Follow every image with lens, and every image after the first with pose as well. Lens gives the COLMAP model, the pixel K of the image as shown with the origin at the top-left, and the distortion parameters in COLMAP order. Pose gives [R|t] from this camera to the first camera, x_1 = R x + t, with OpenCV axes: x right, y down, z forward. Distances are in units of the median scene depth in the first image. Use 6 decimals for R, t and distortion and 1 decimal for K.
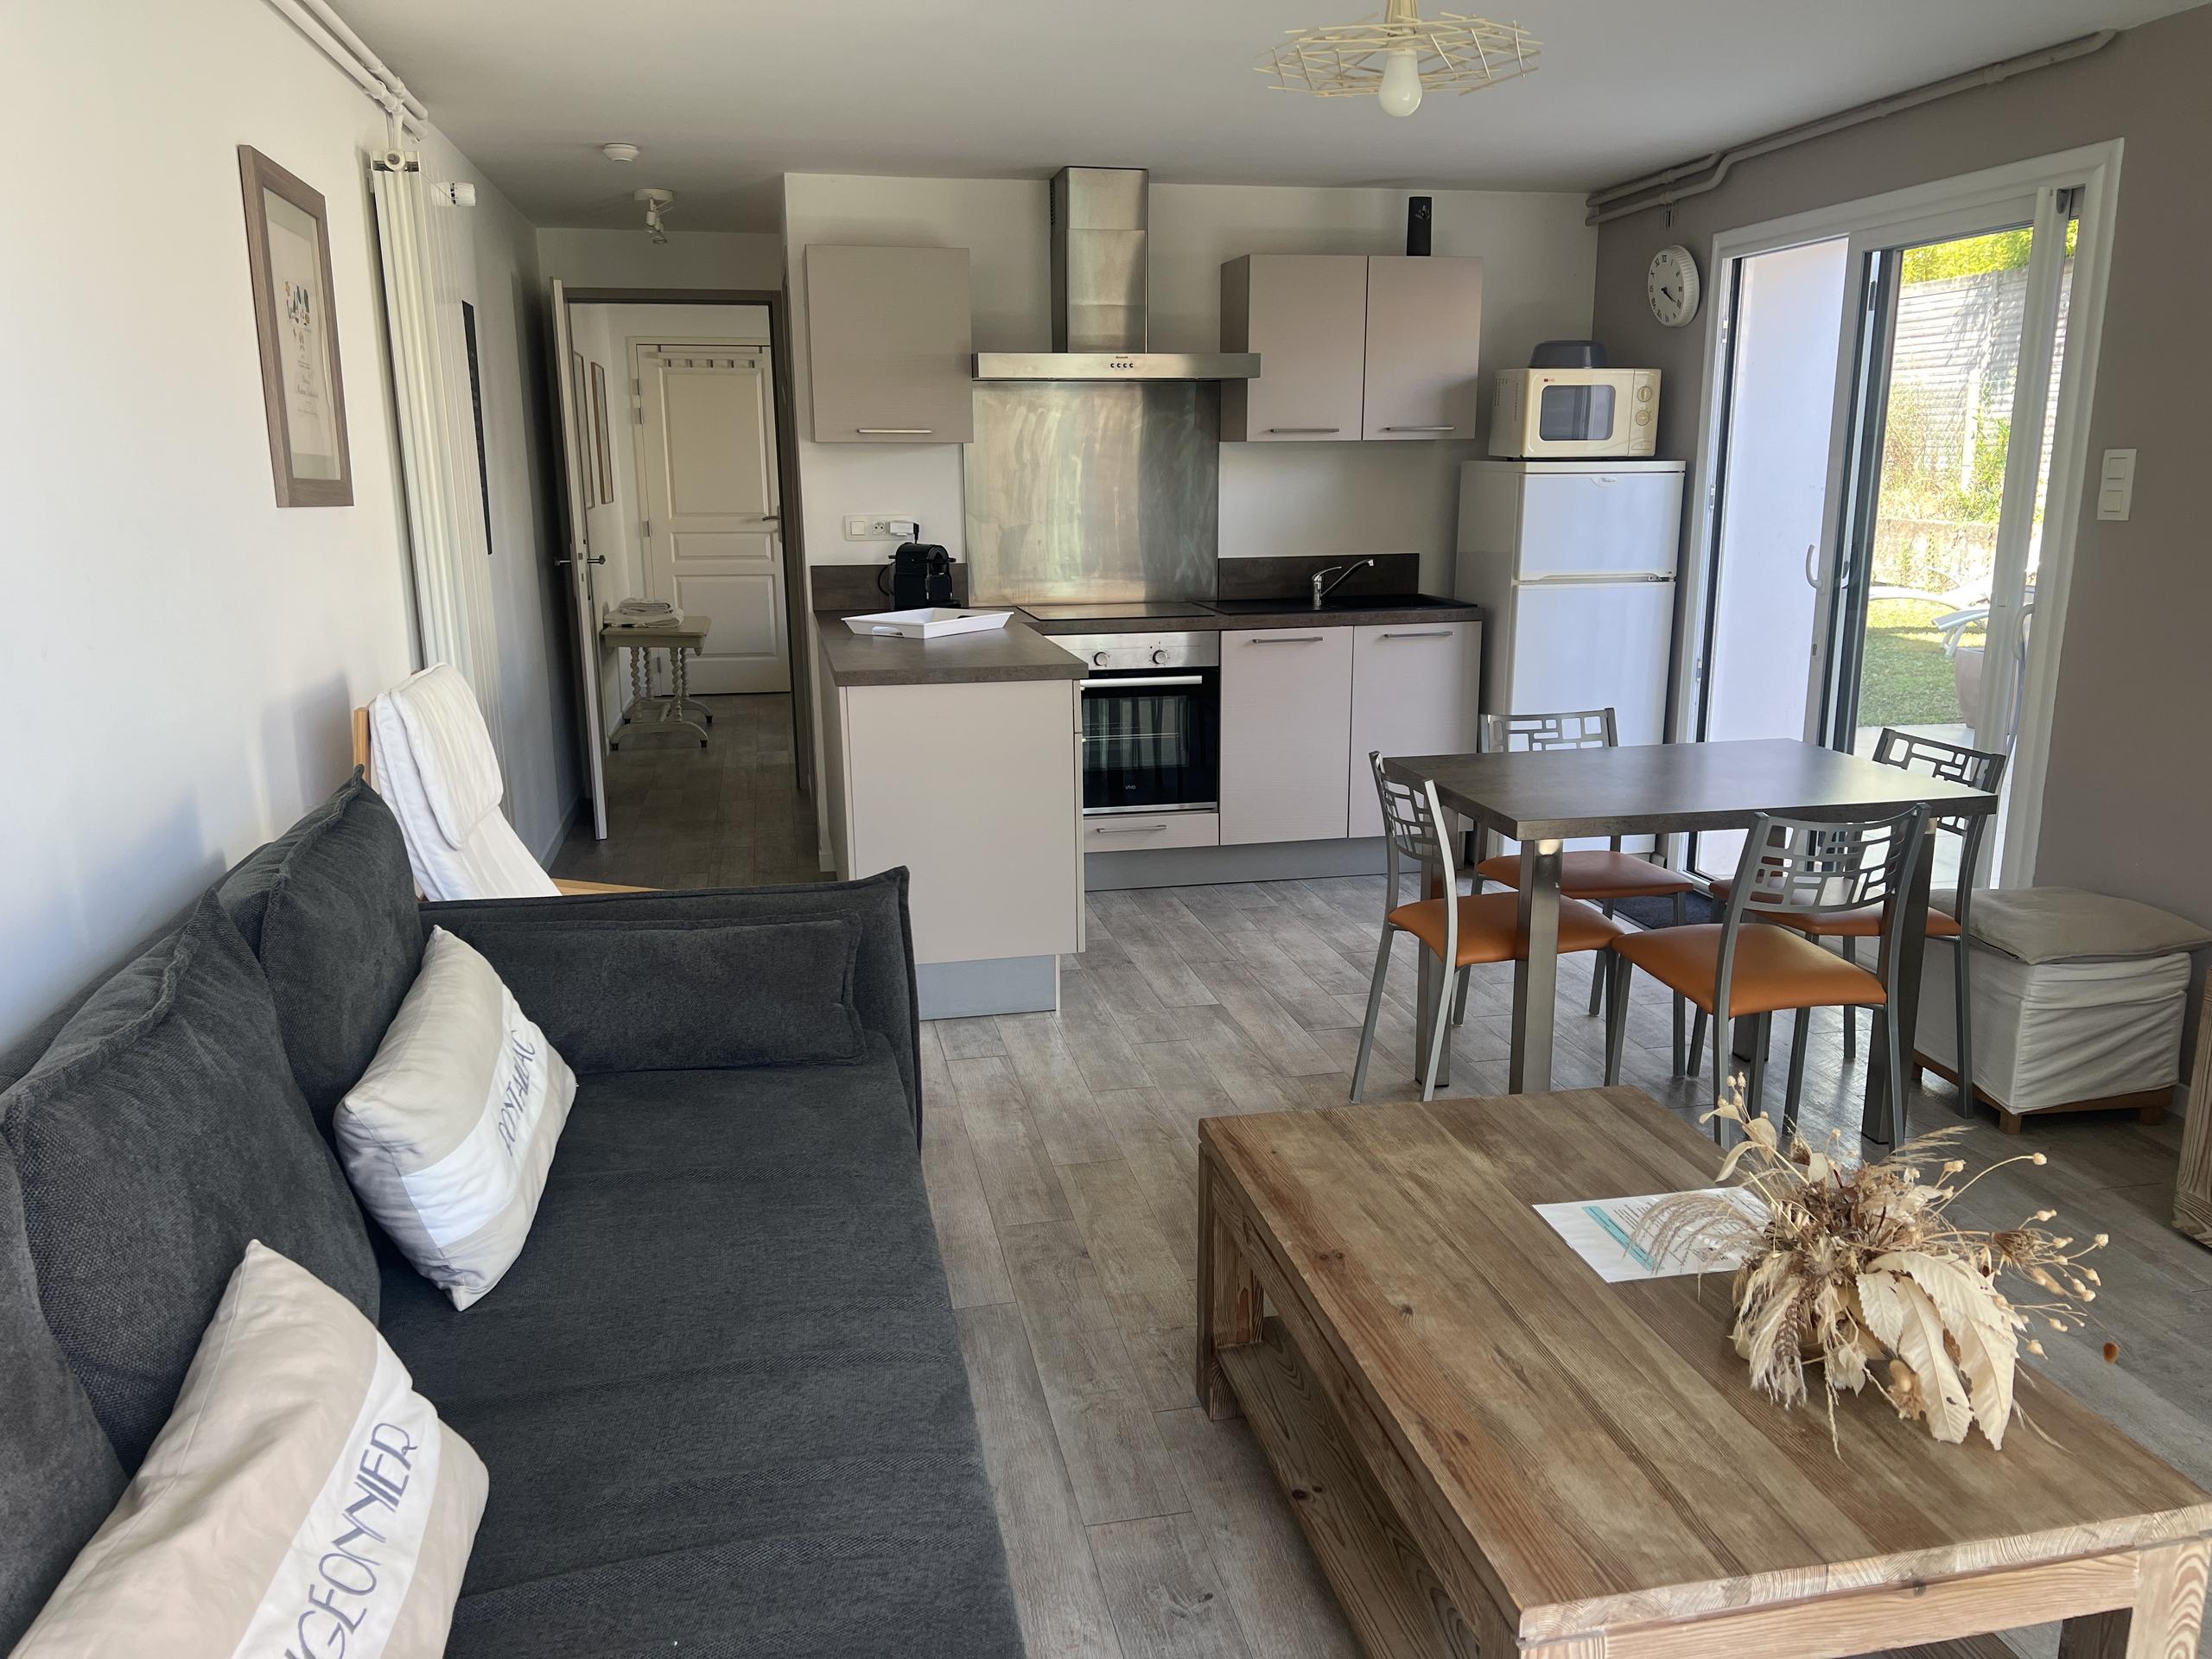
lens RADIAL K [[1664.9, 0, 1113.5], [0, 1664.9, 843.2], [0, 0, 1]] dist [0.056284, -0.071916]
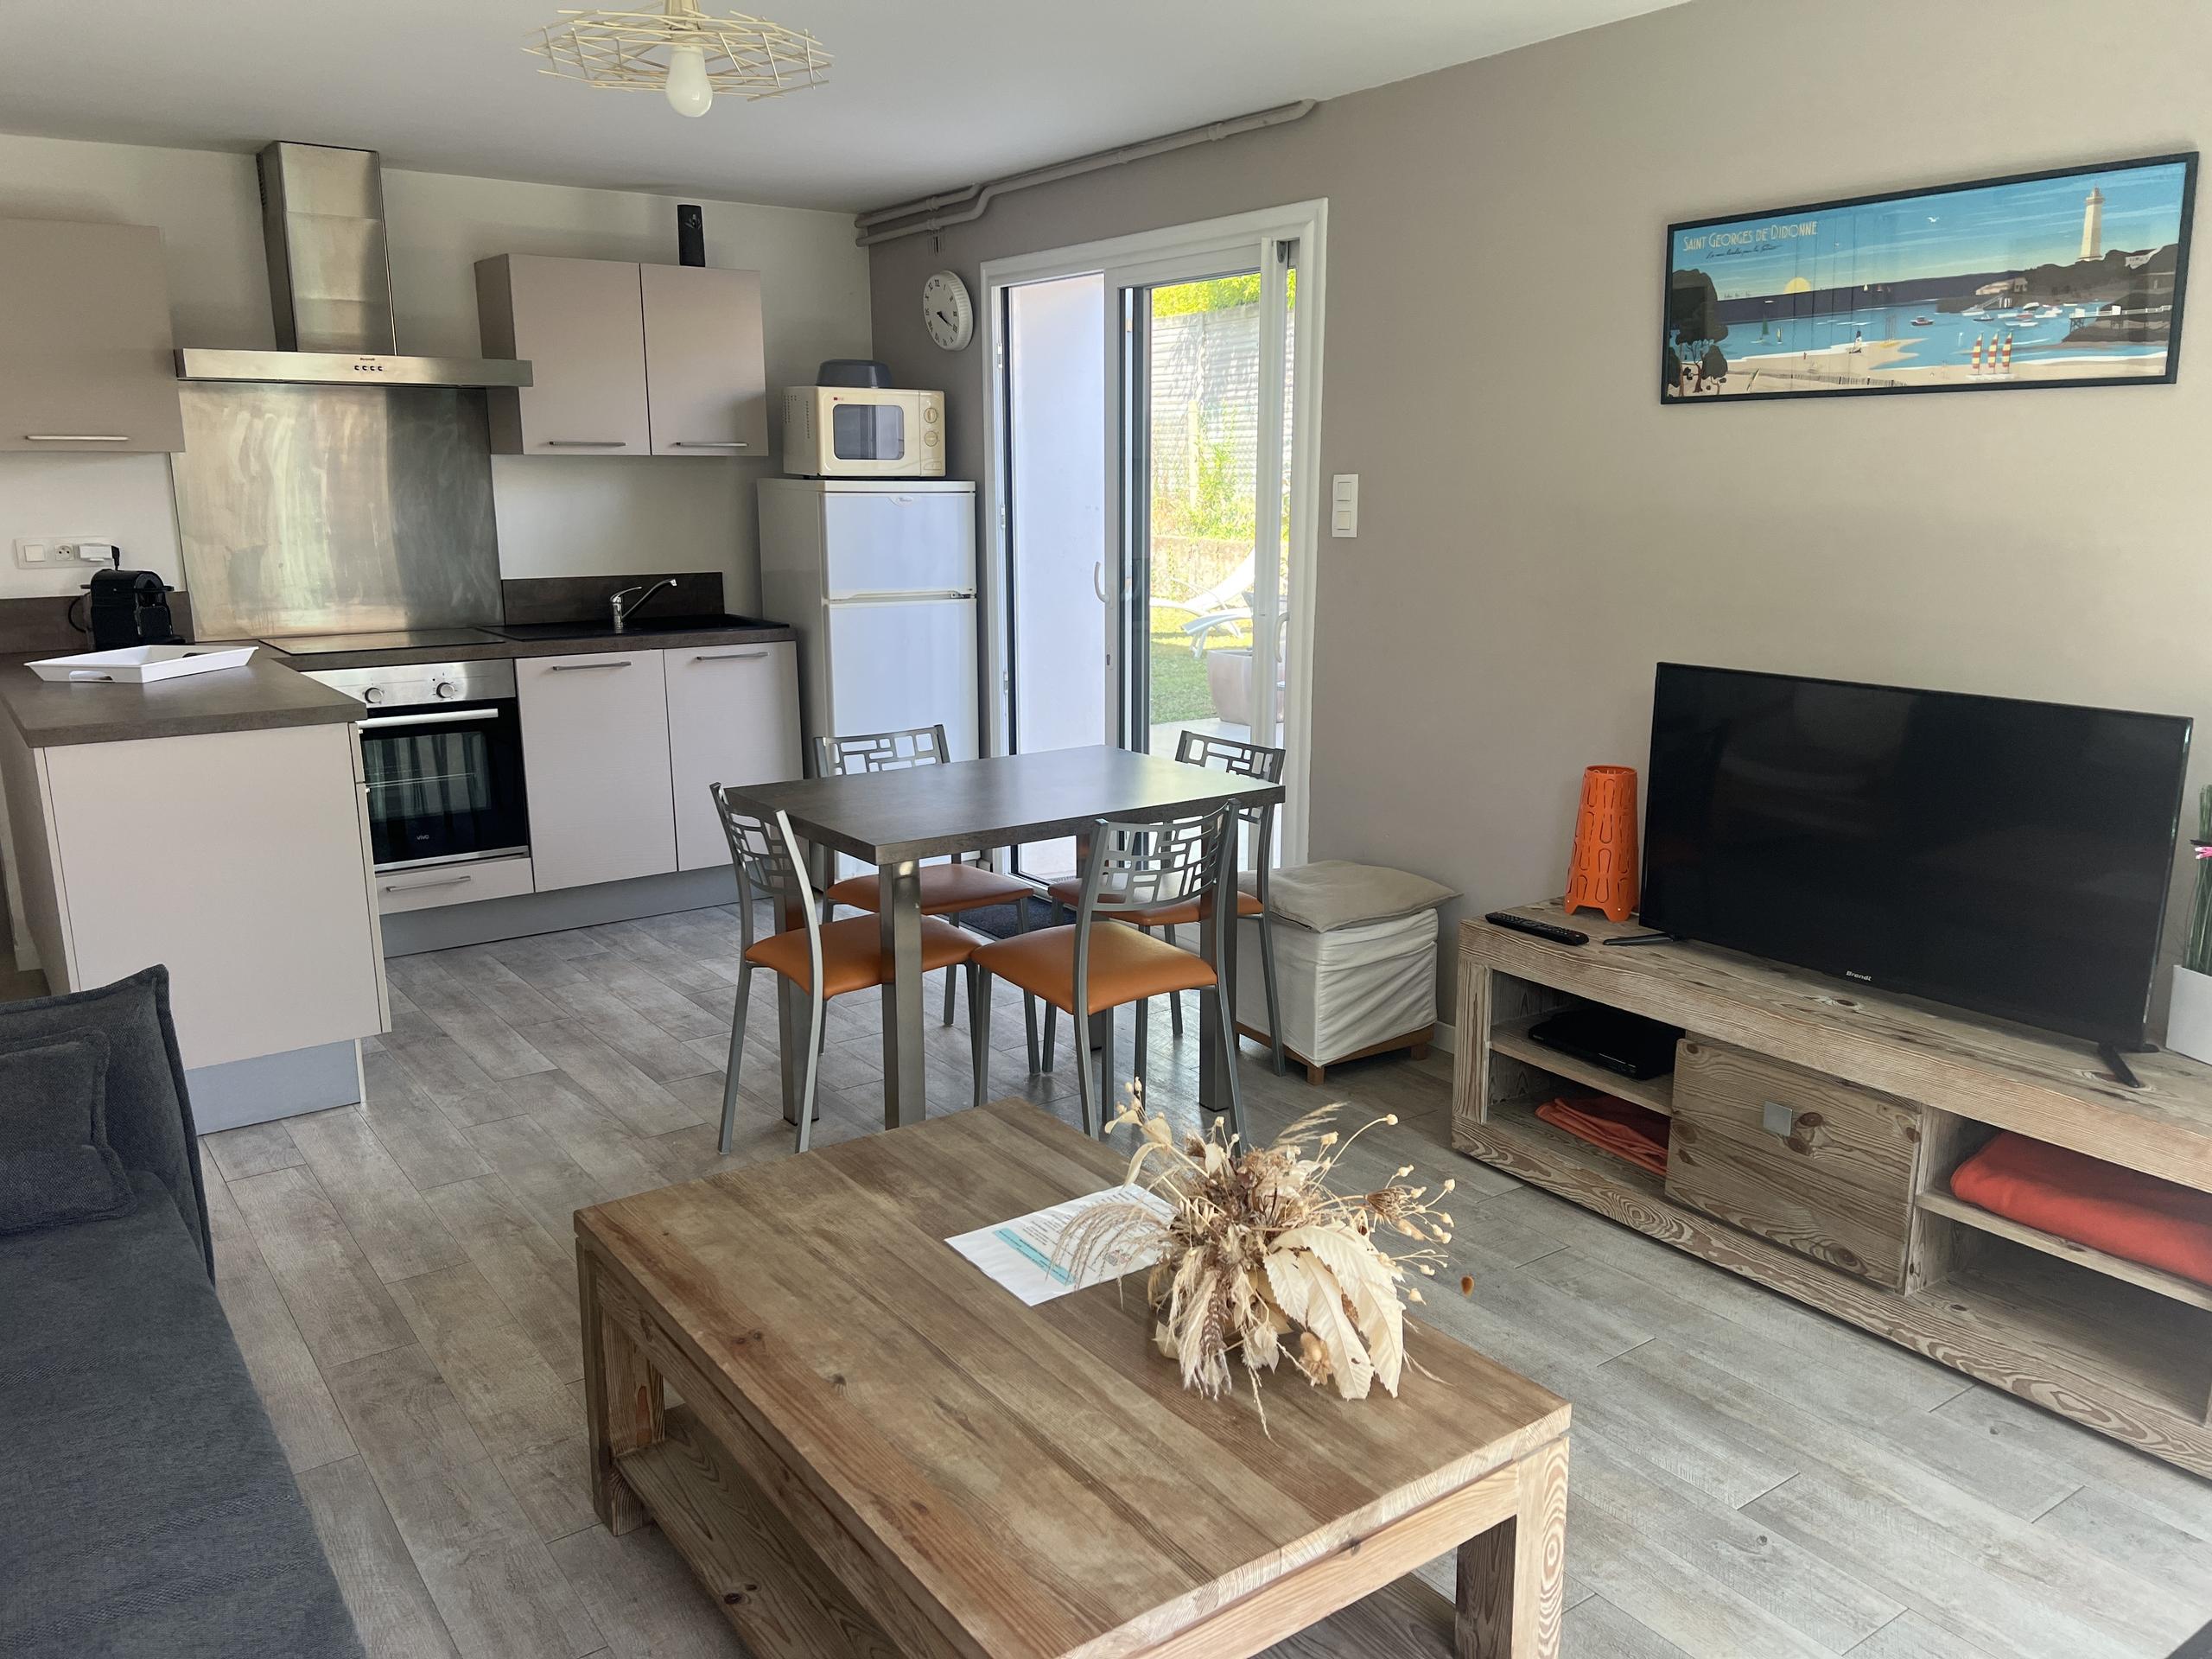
lens RADIAL K [[1664.9, 0, 1126.3], [0, 1664.9, 850.1], [0, 0, 1]] dist [0.056284, -0.071916]
pose [[0.909887, -0.086082, 0.405828, -0.018378], [0.087973, 0.996024, 0.014033, -0.009530], [-0.405422, 0.022934, 0.913842, 0.032568]]
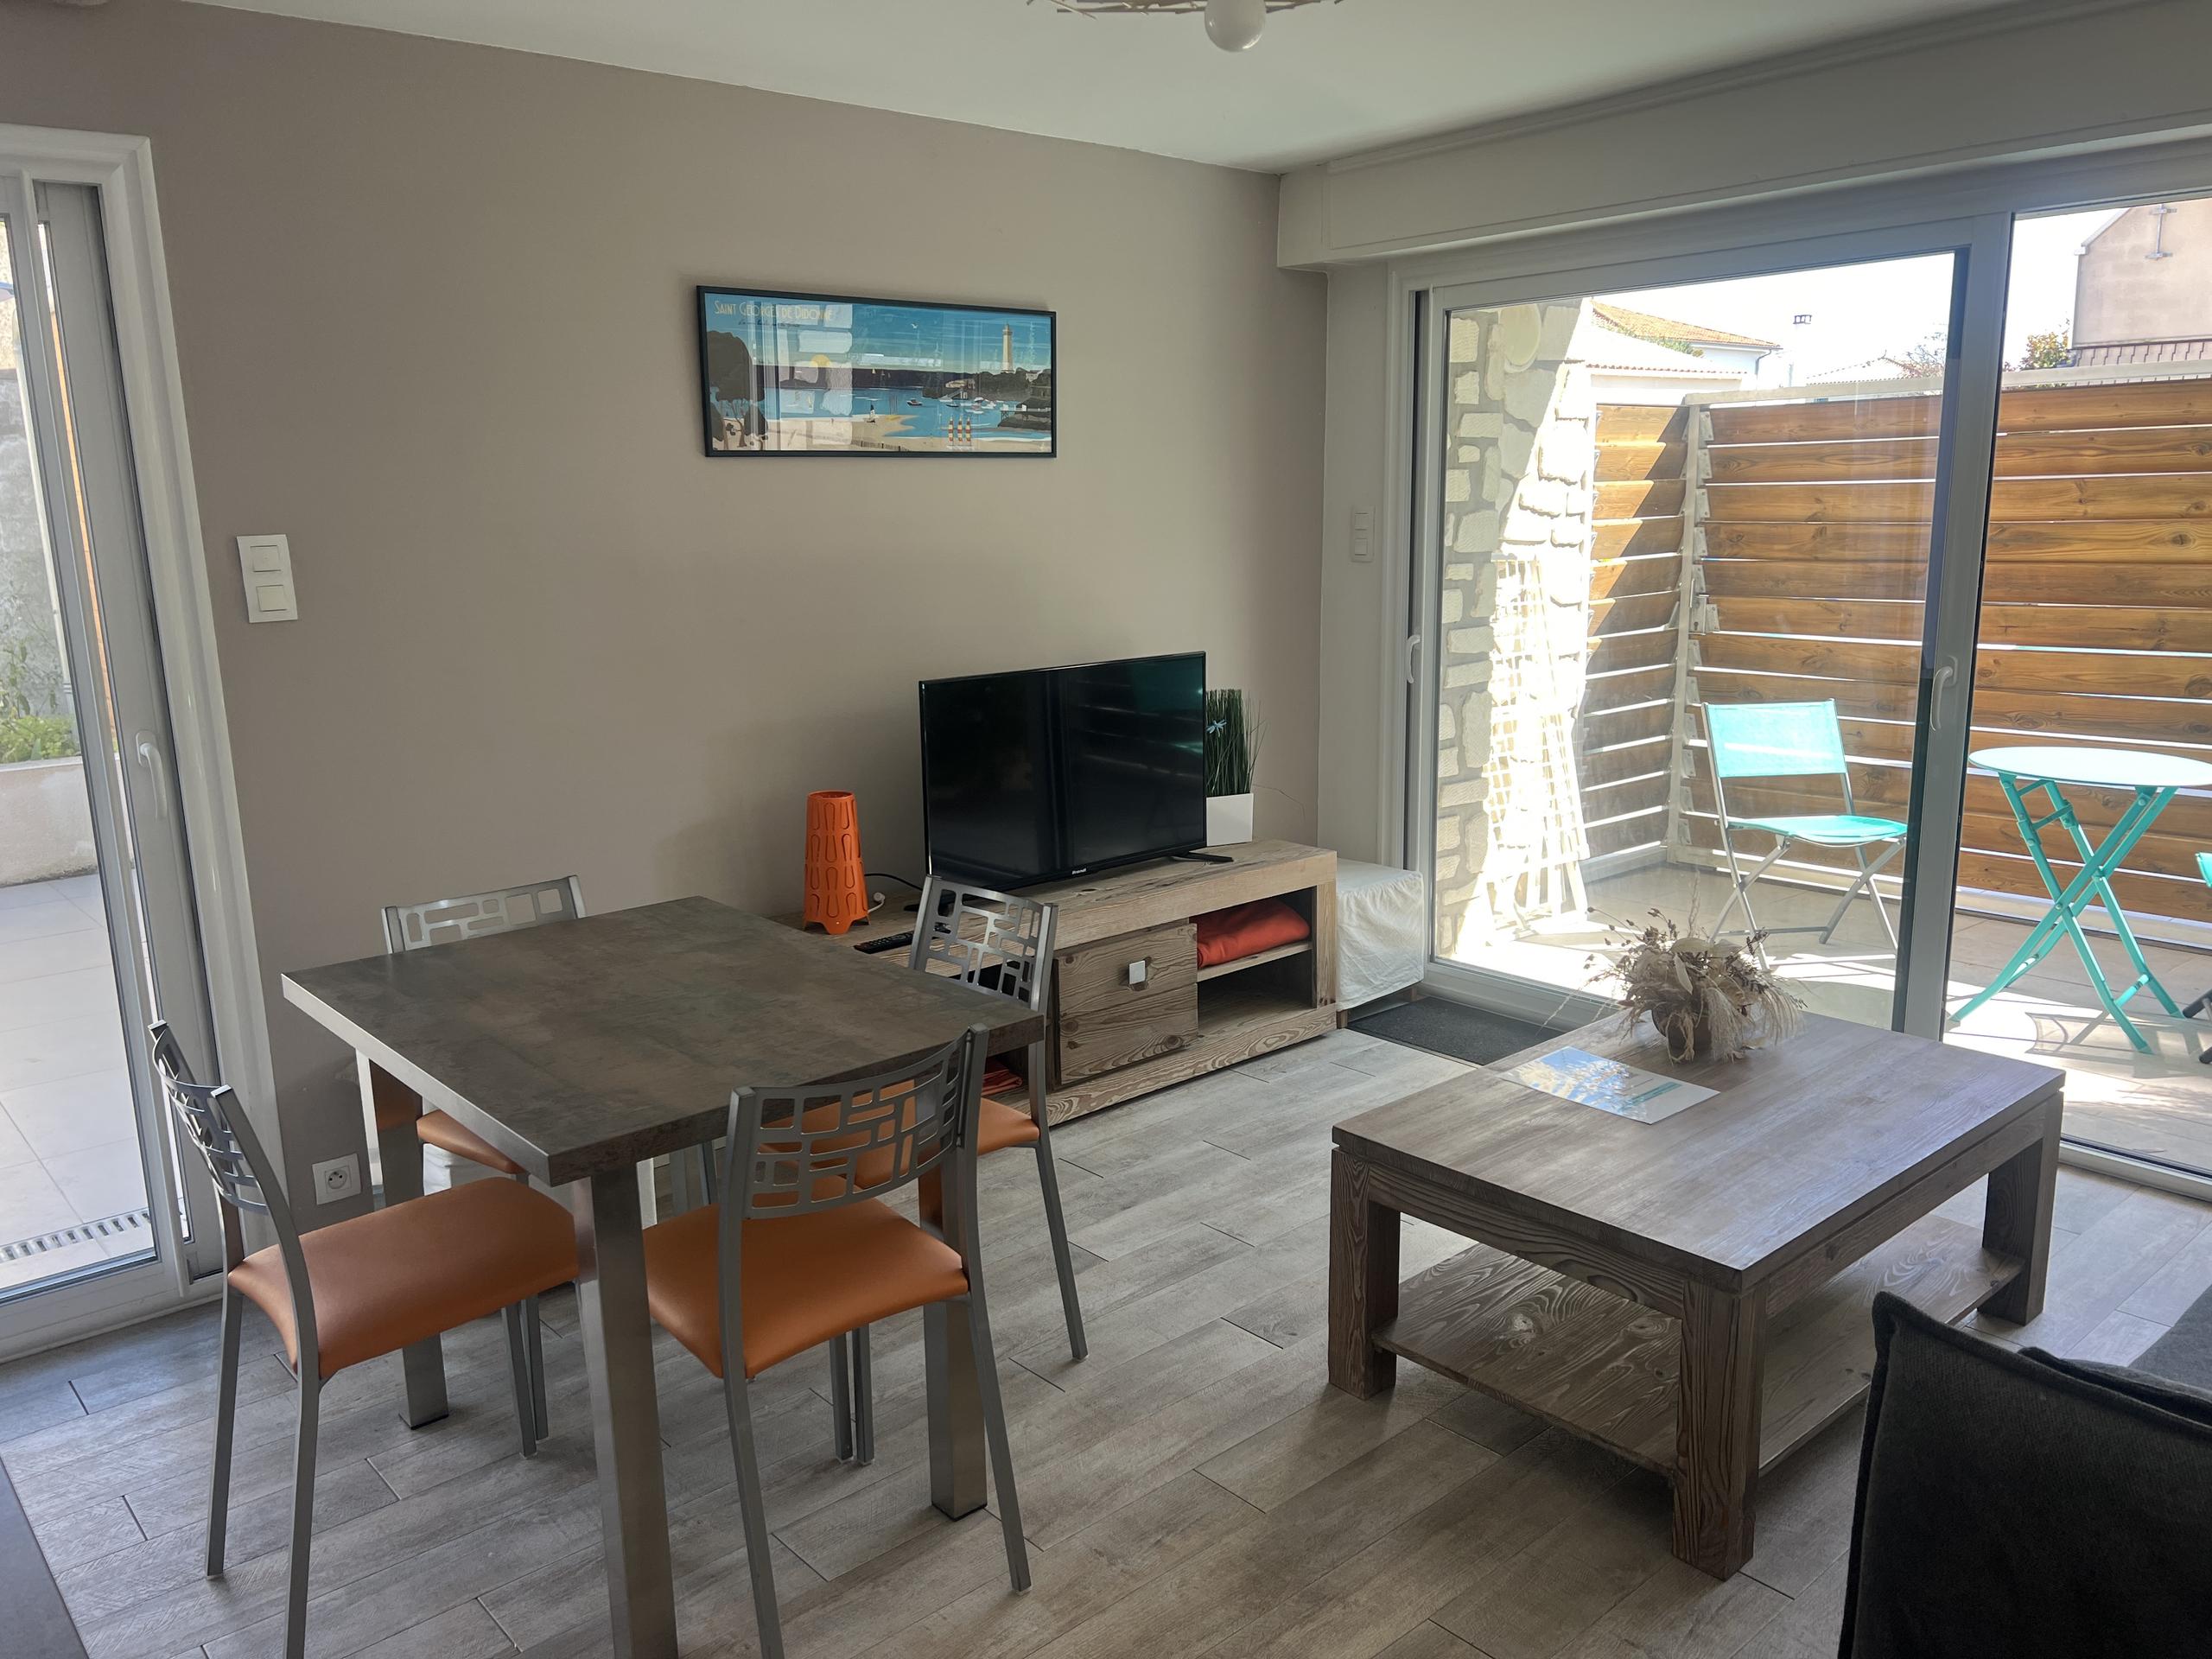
lens RADIAL K [[1664.9, 0, 1106.5], [0, 1664.9, 846.0], [0, 0, 1]] dist [0.056284, -0.071916]
pose [[-0.502417, -0.156692, 0.850309, -0.334762], [0.219517, 0.928102, 0.300732, -0.253406], [-0.836295, 0.337750, -0.431897, 1.081469]]
